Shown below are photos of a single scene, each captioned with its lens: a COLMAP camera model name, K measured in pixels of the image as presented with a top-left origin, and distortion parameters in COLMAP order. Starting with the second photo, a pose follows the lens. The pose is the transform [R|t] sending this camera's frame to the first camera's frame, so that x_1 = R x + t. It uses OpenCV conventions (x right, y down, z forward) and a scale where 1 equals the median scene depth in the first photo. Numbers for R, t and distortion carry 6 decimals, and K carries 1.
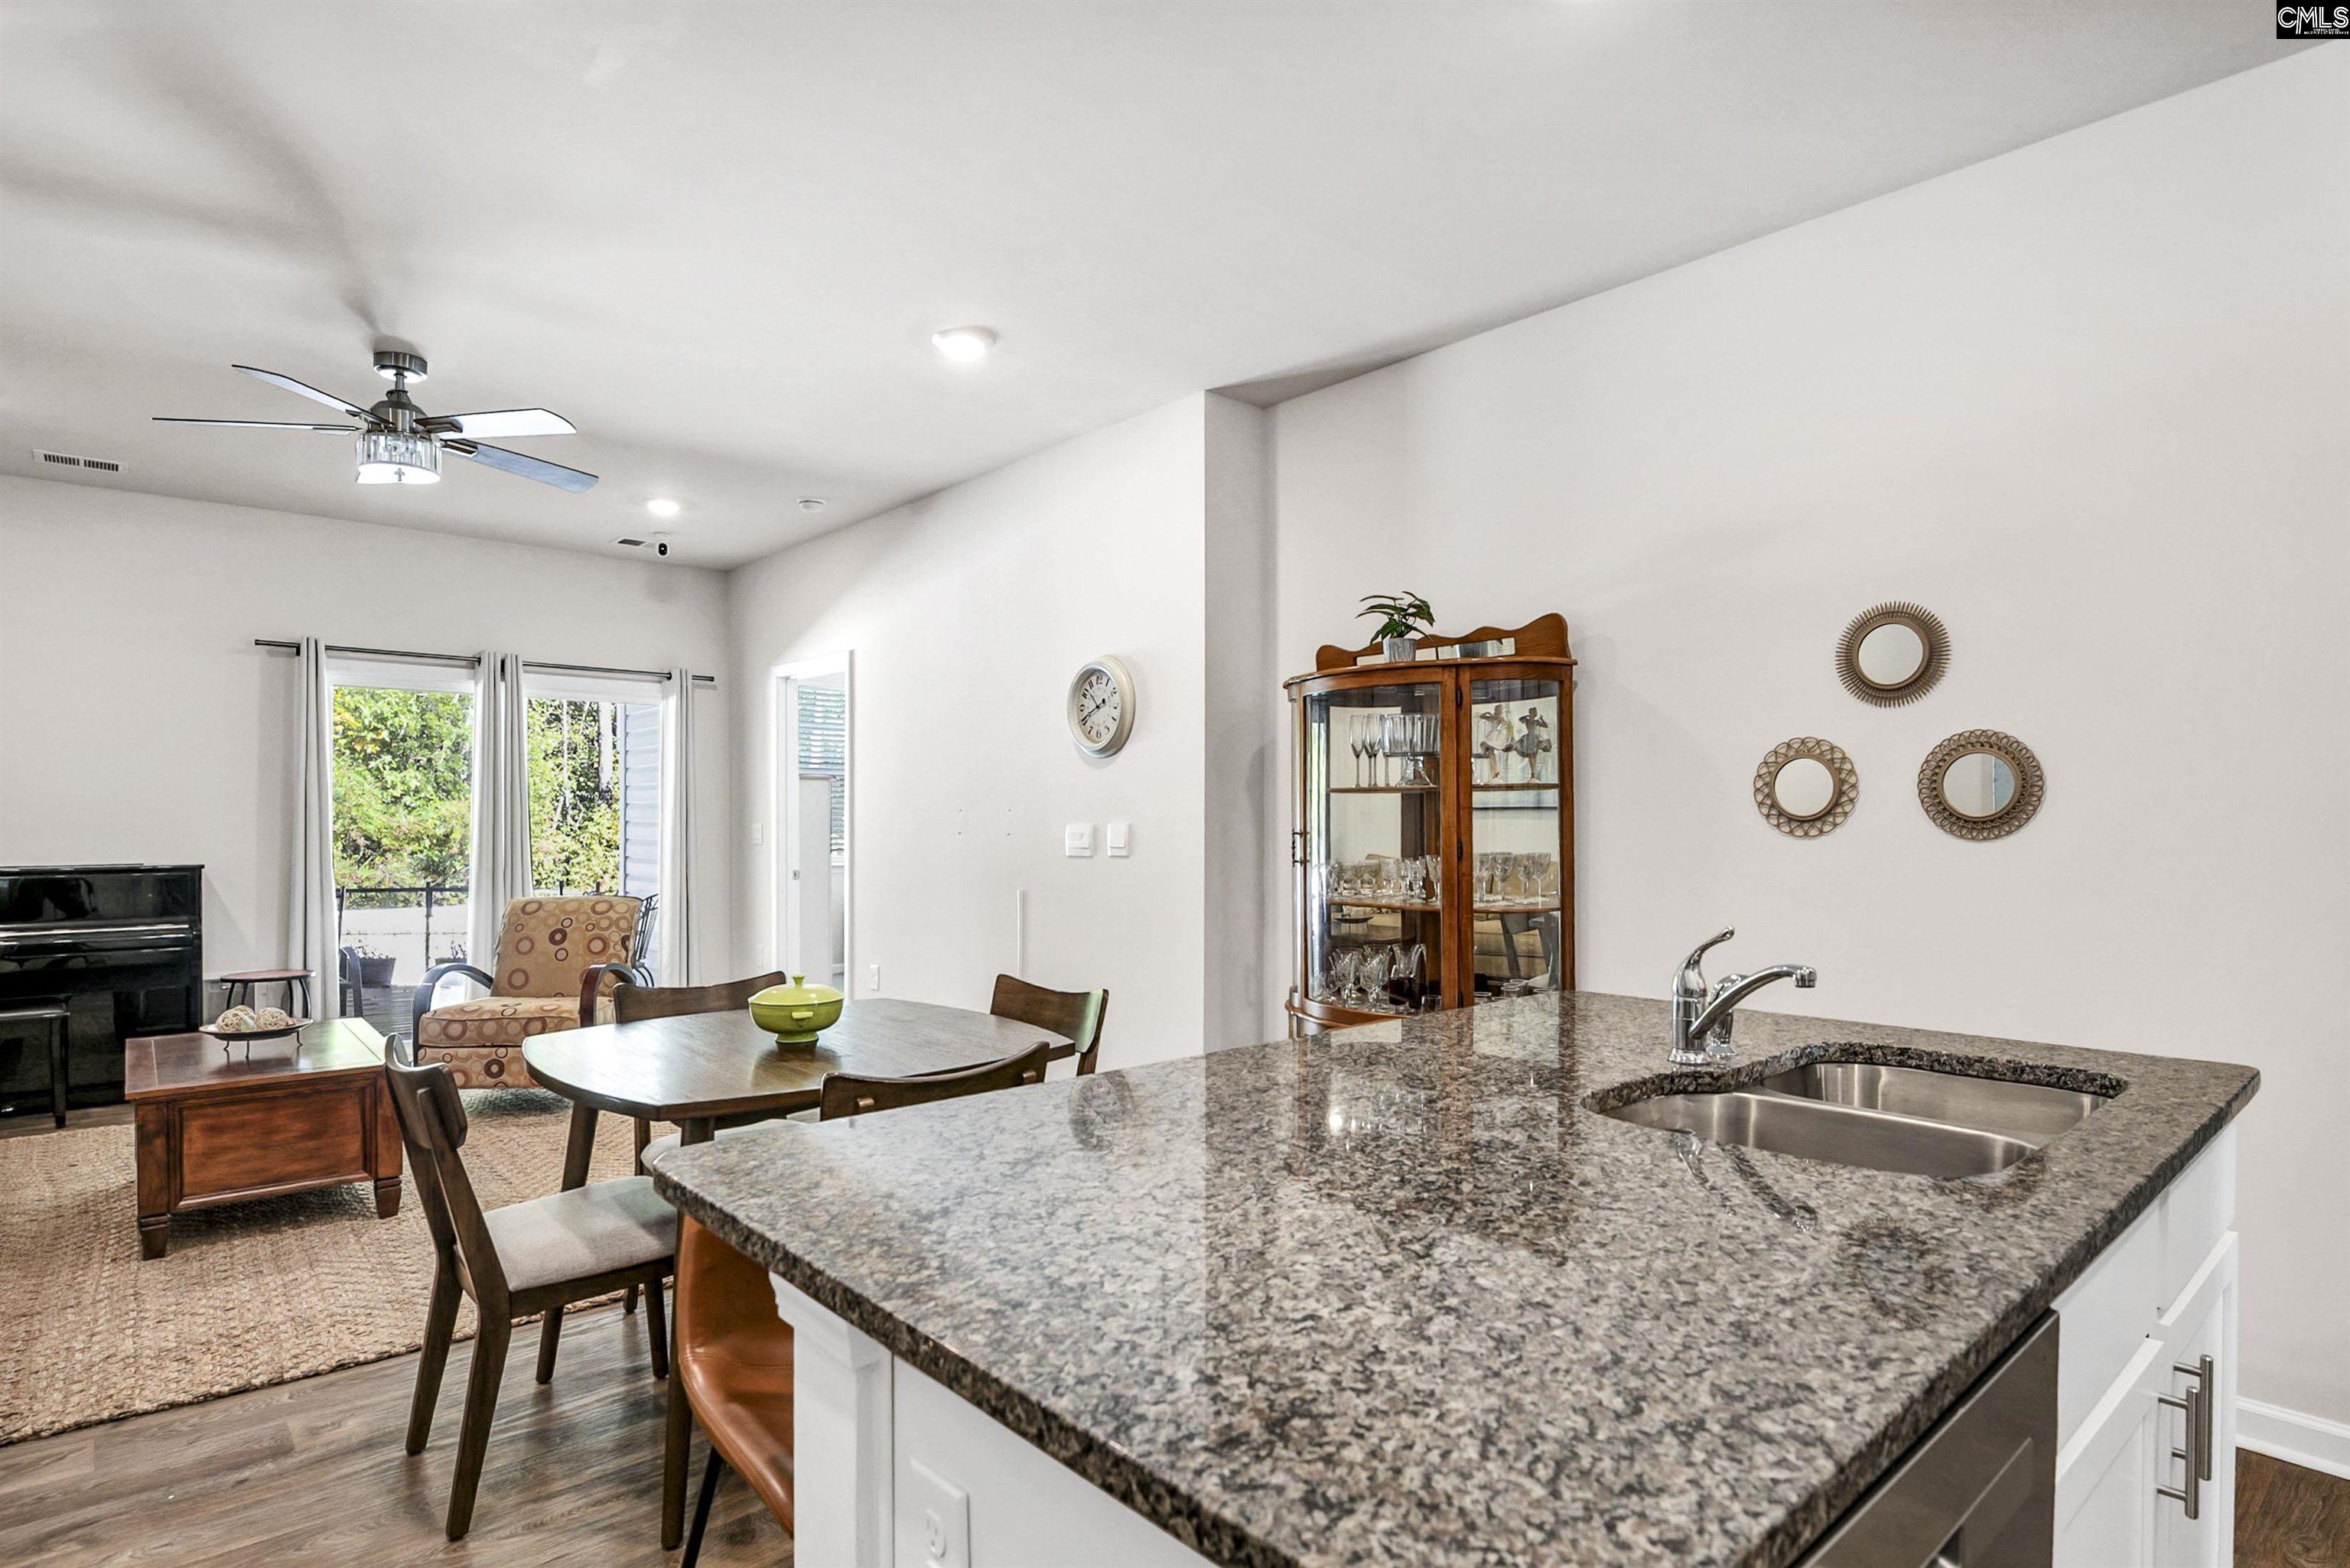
lens RADIAL K [[1236.3, 0, 1208.8], [0, 1236.3, 821.1], [0, 0, 1]] dist [0.001876, -0.012777]
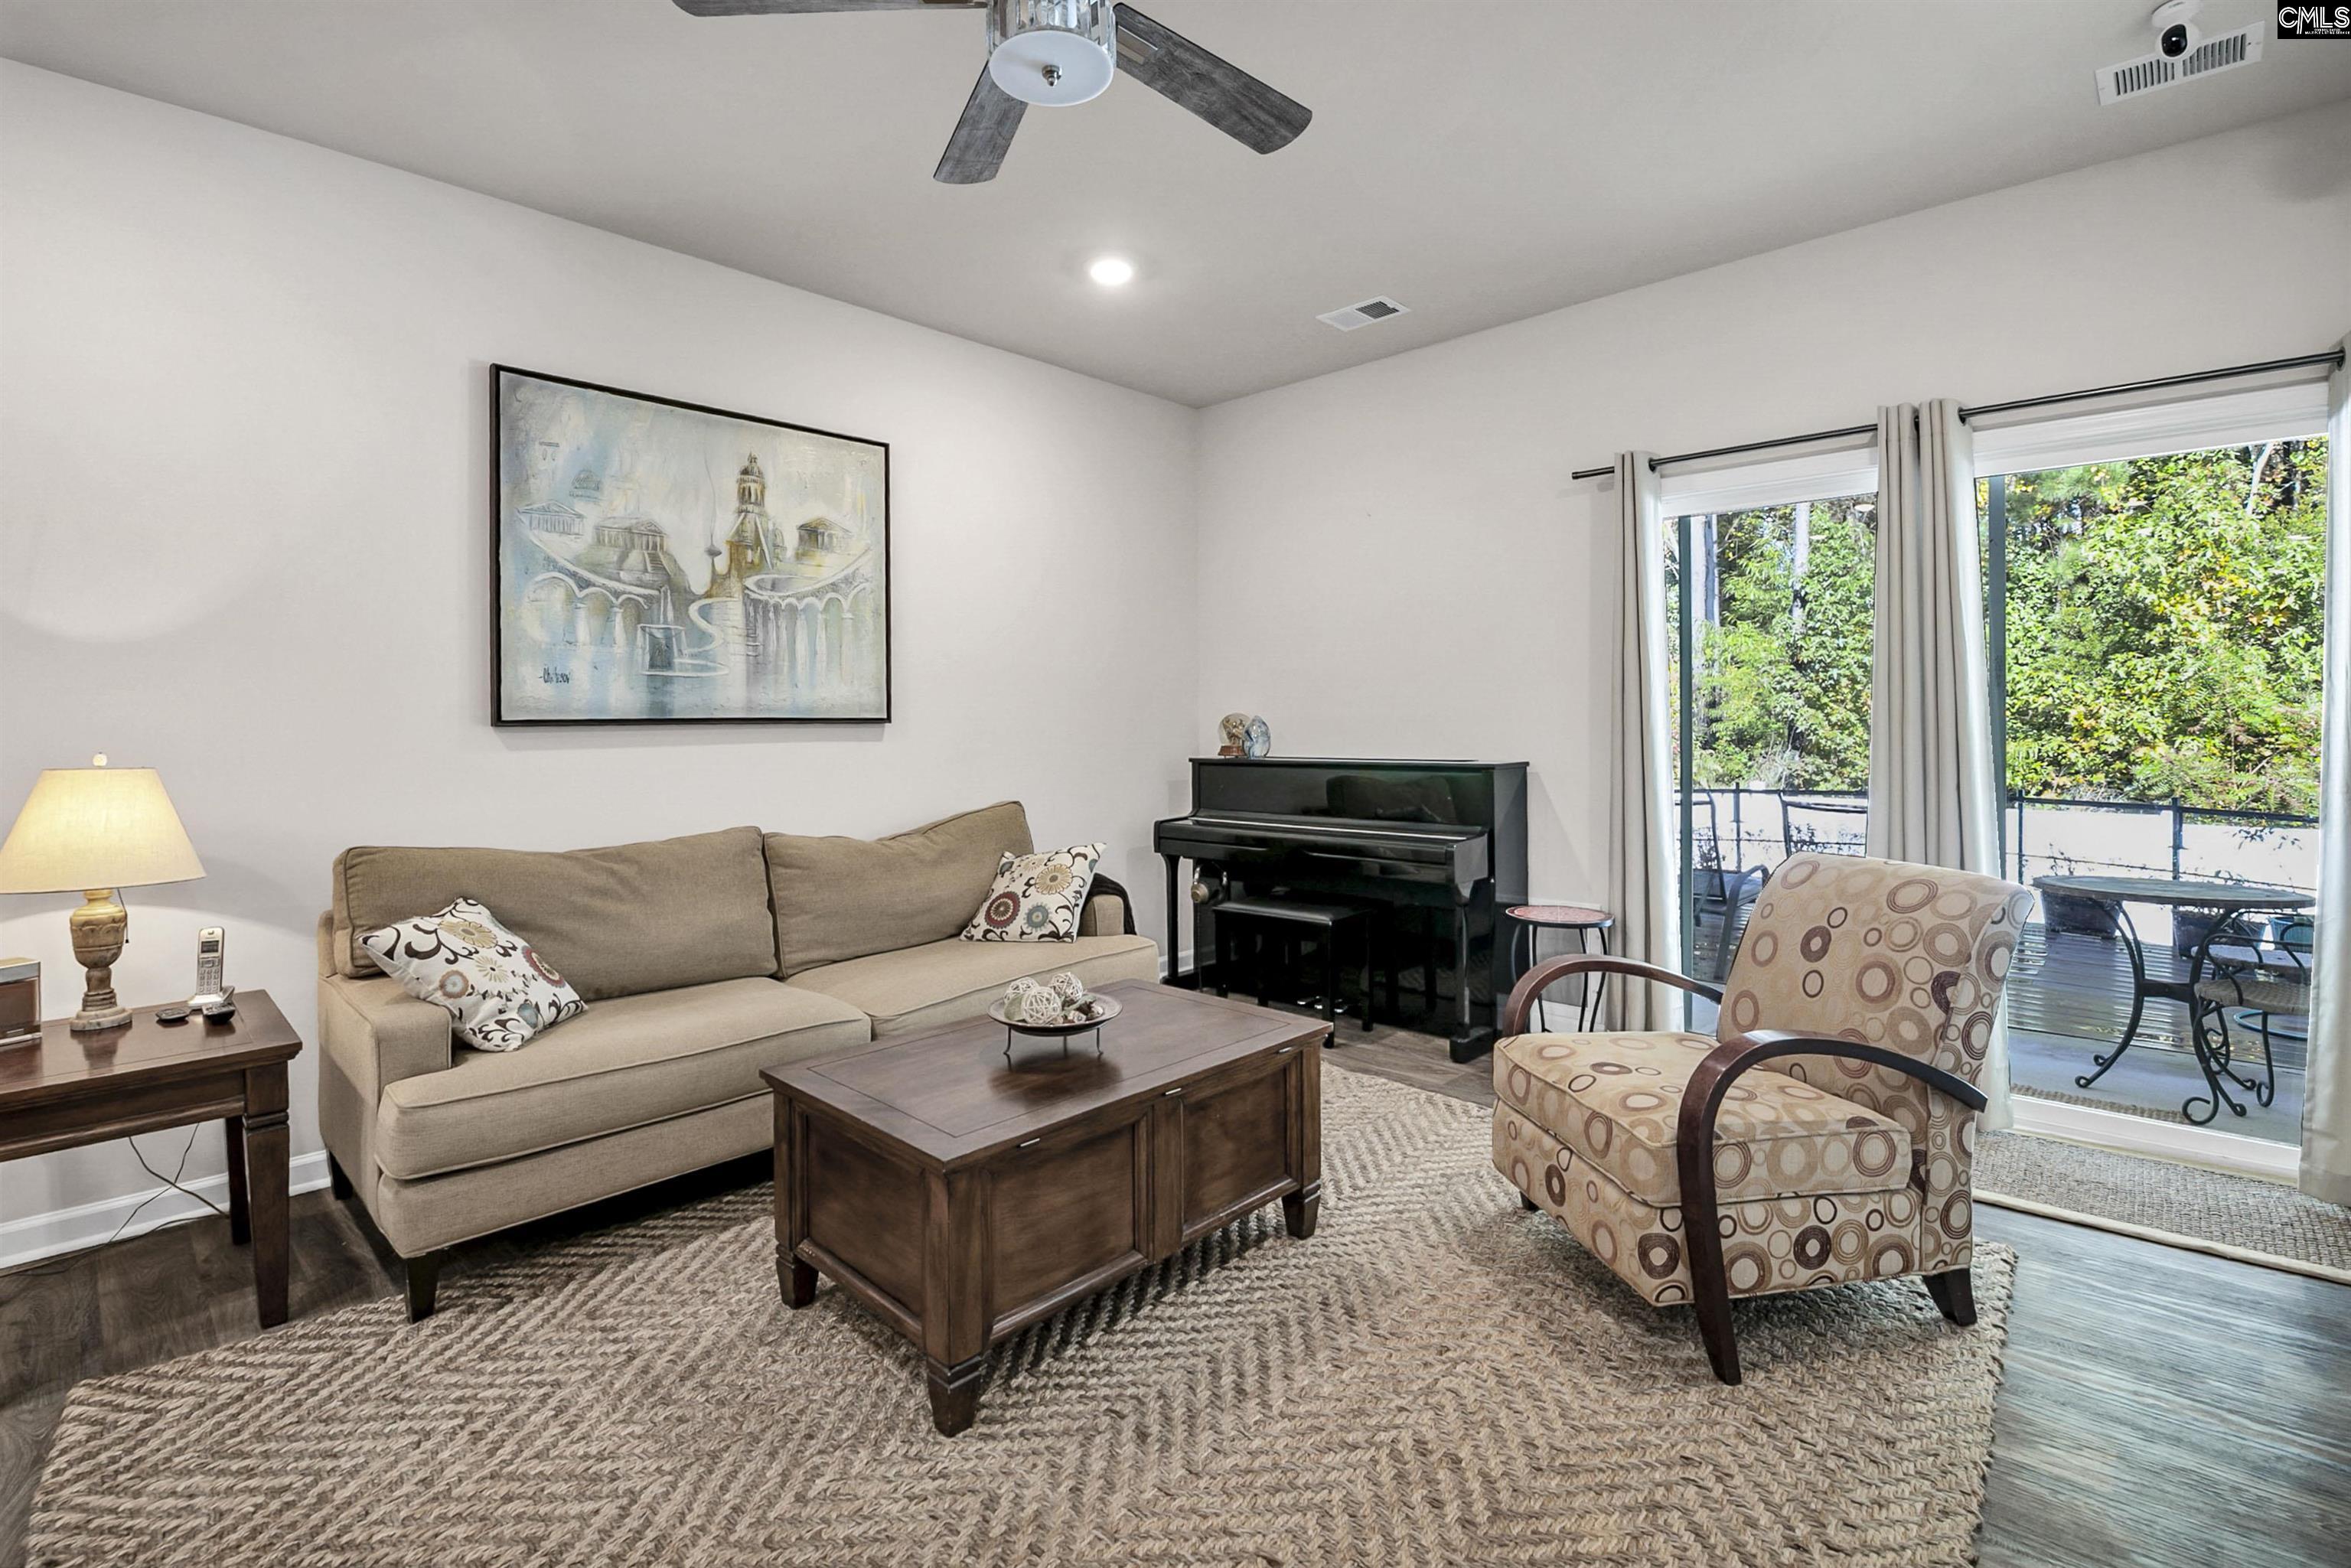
lens RADIAL K [[1061.7, 0, 1156.3], [0, 1061.7, 718.1], [0, 0, 1]] dist [-0.000020, -0.011156]
pose [[0.051161, -0.003643, -0.998684, -0.145769], [0.005712, 0.999978, -0.003355, 0.006820], [0.998674, -0.005532, 0.051181, 0.815814]]
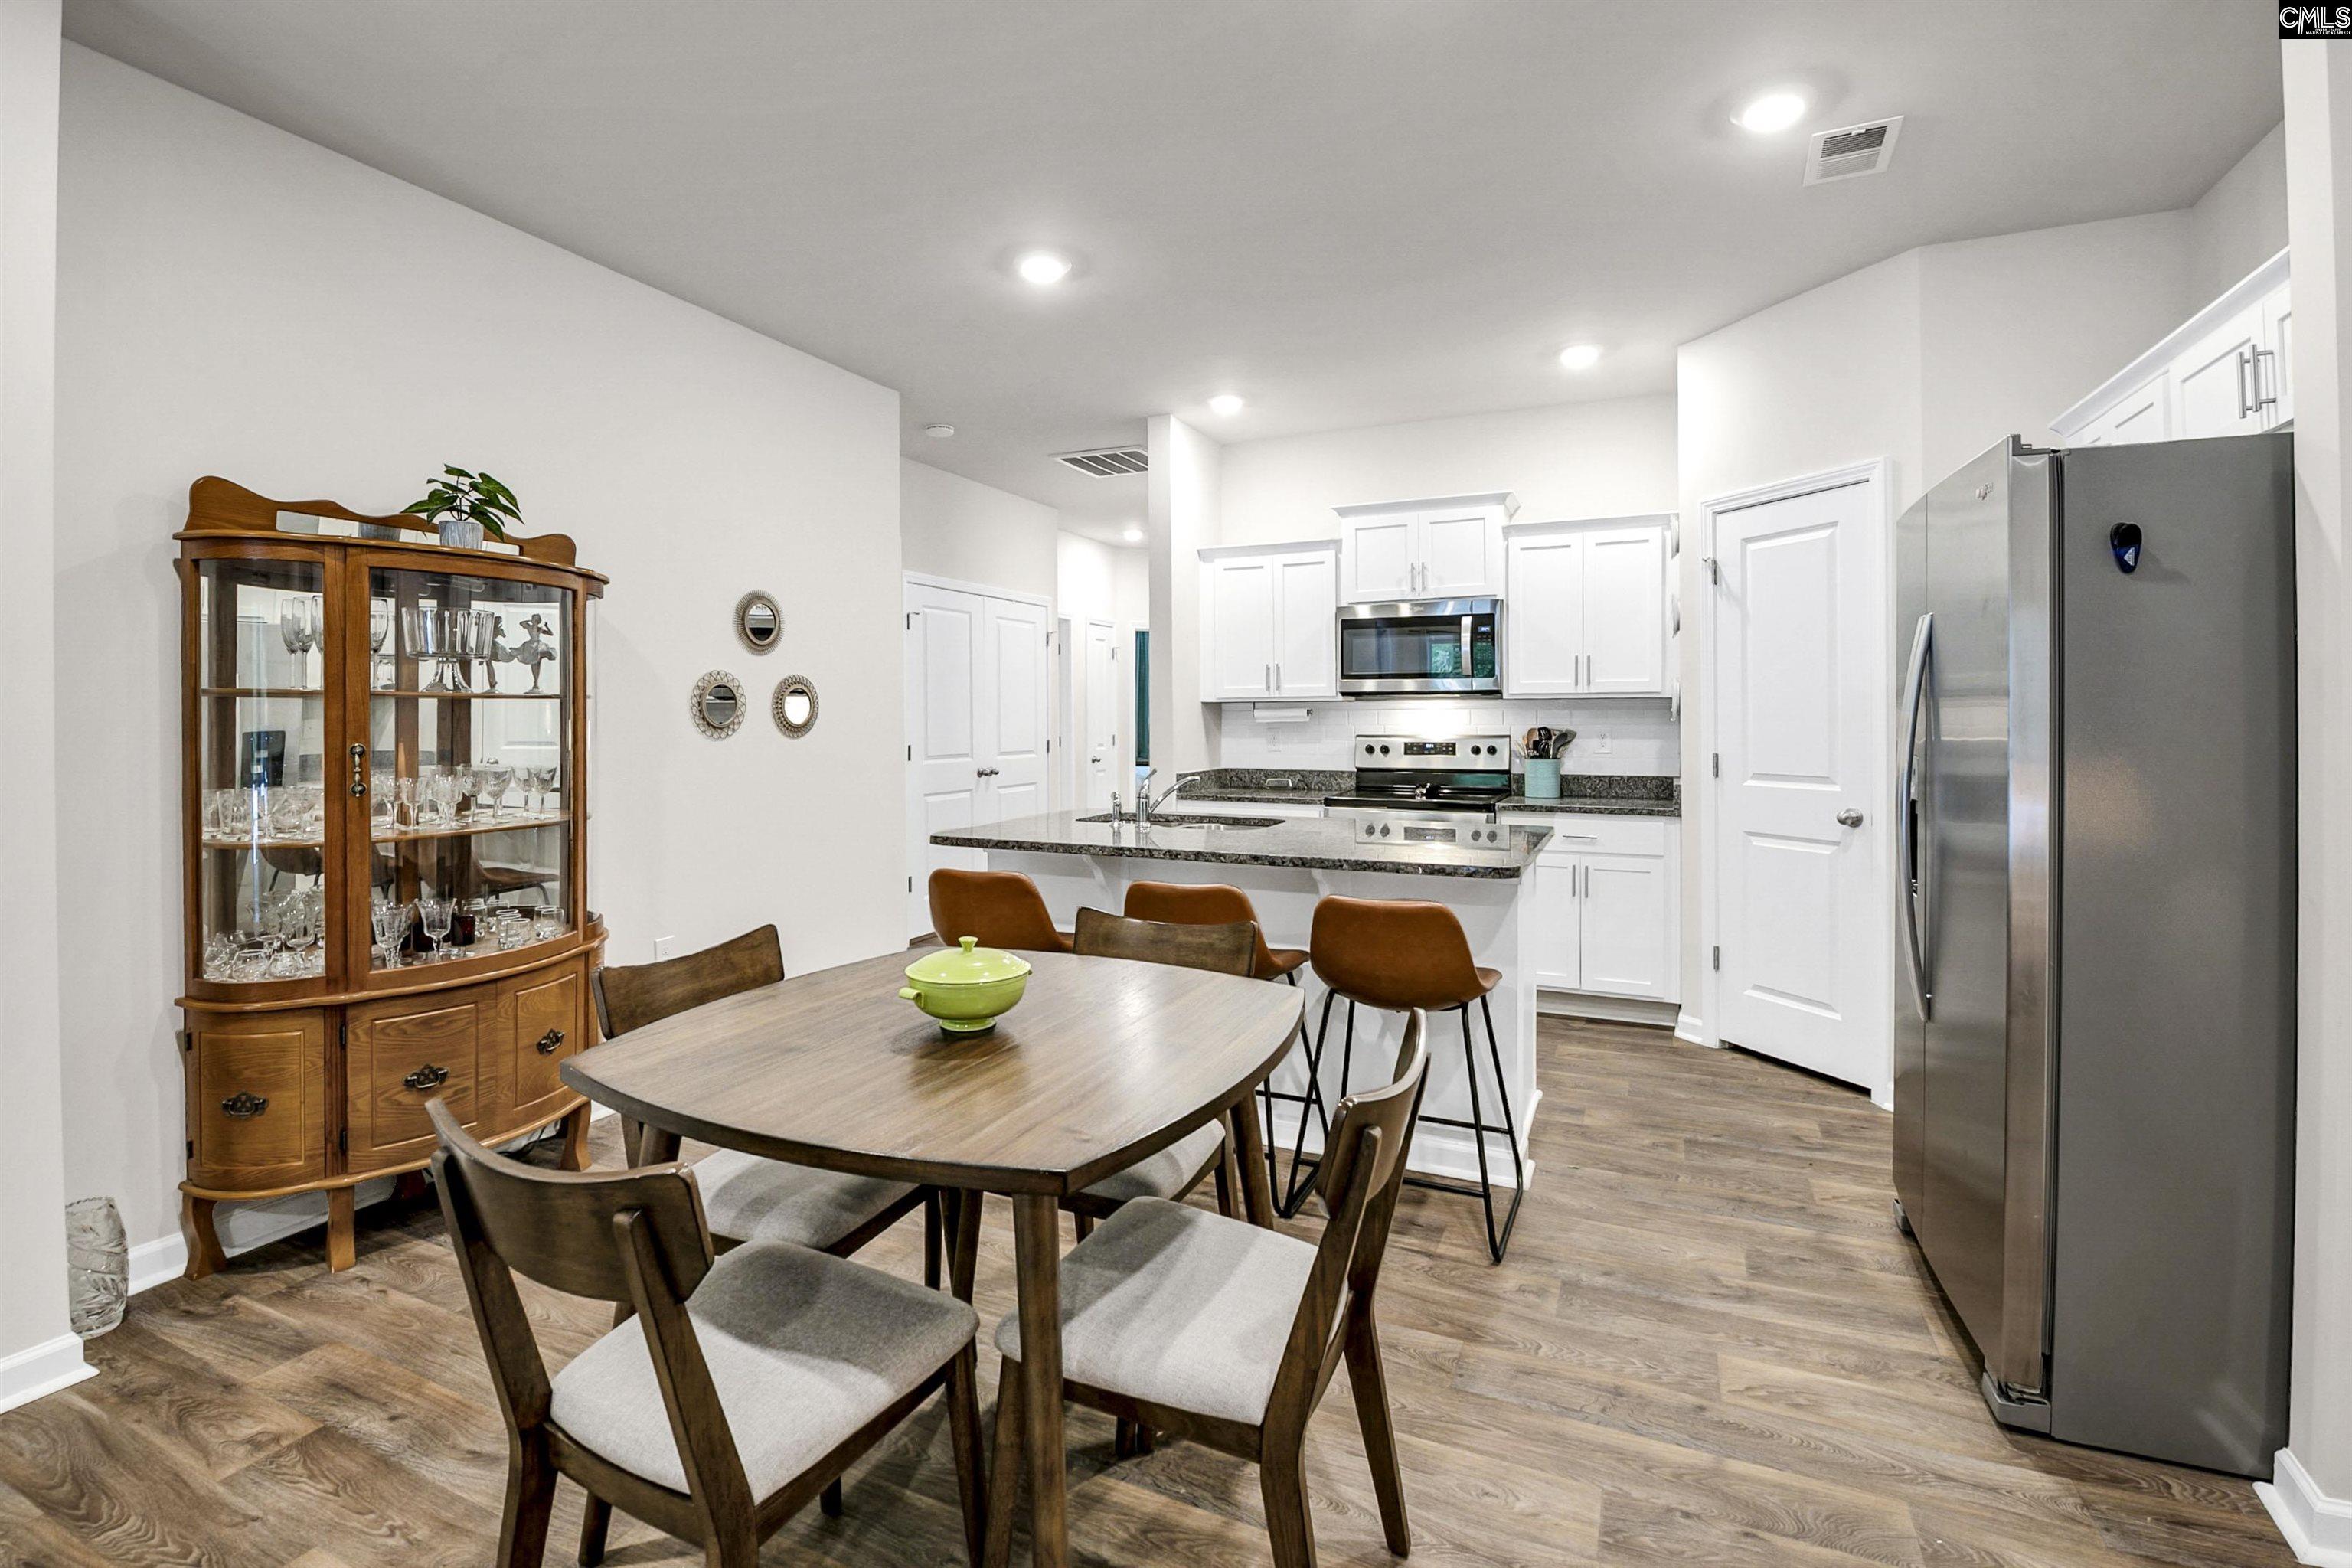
lens RADIAL K [[1038.8, 0, 1181.9], [0, 1038.8, 727.0], [0, 0, 1]] dist [0.000719, -0.008429]
pose [[-0.395175, -0.004488, 0.918595, -0.518459], [0.003624, 0.999973, 0.006444, -0.001906], [-0.918599, 0.005876, -0.395148, 0.604939]]
